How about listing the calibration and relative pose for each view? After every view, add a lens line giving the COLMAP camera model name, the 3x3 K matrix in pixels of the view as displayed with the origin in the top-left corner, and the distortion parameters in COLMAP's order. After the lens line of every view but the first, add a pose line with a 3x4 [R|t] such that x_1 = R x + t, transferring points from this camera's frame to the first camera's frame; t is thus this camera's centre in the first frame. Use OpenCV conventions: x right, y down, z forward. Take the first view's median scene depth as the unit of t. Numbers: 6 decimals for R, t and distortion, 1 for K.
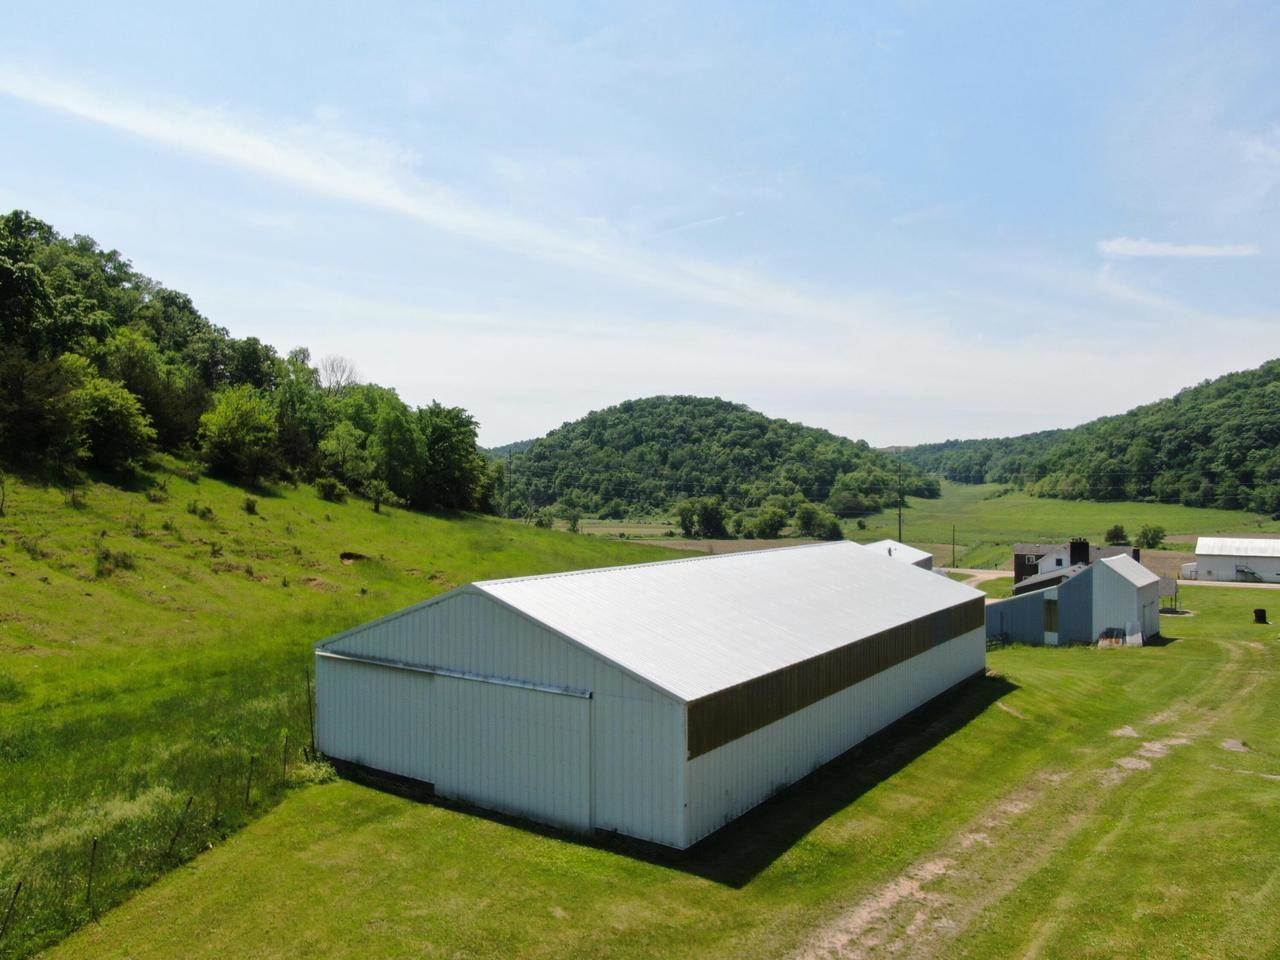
lens RADIAL K [[927.0, 0, 638.9], [0, 927.0, 491.3], [0, 0, 1]] dist [-0.010192, 0.008865]
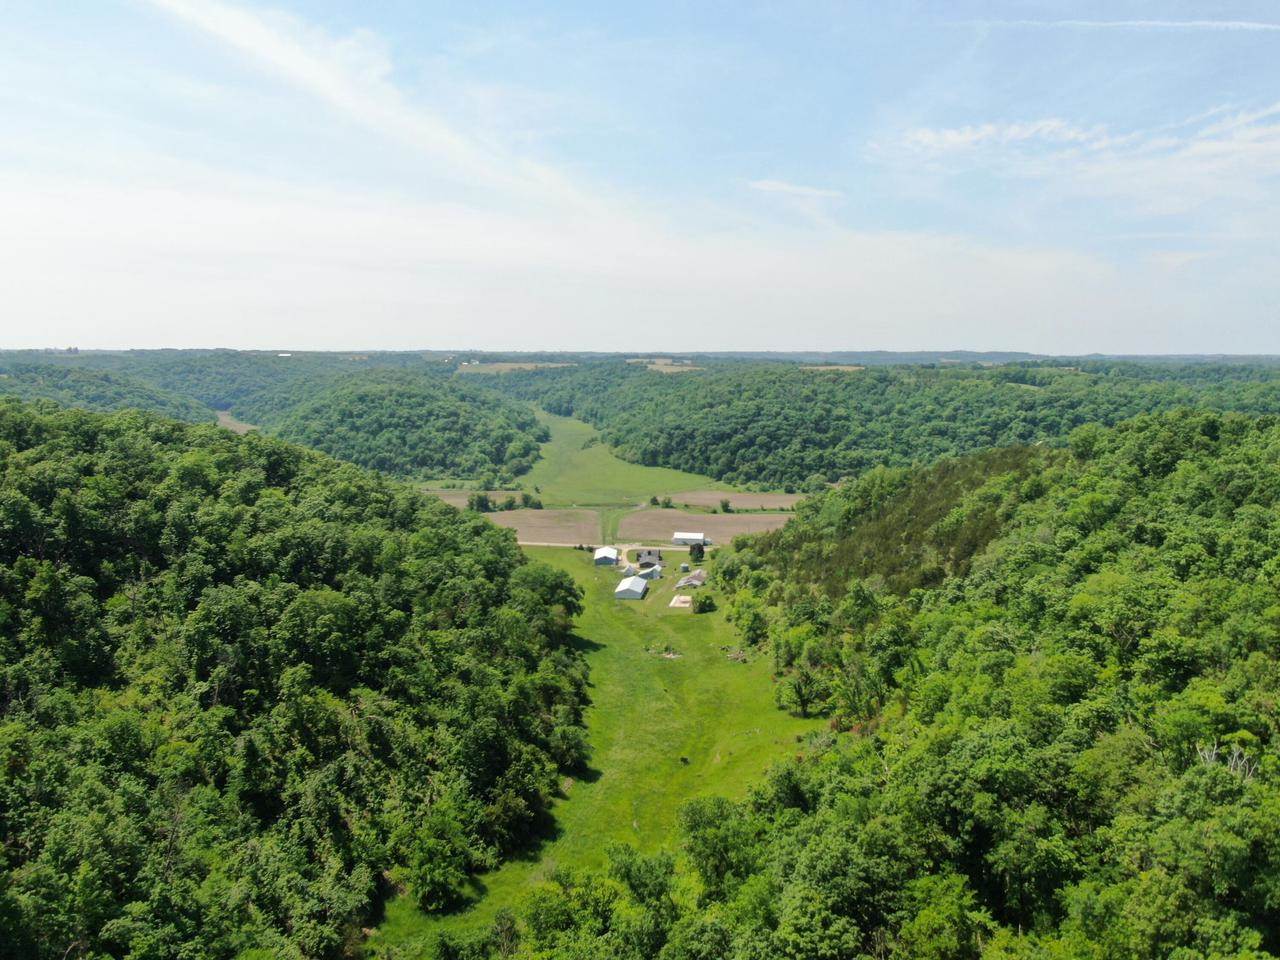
lens RADIAL K [[927.0, 0, 640.0], [0, 927.0, 481.3], [0, 0, 1]] dist [-0.010192, 0.008865]
pose [[0.893440, -0.059273, 0.445255, -0.326866], [-0.000821, 0.991038, 0.133576, -0.182186], [-0.449182, -0.119708, 0.885384, -0.618174]]
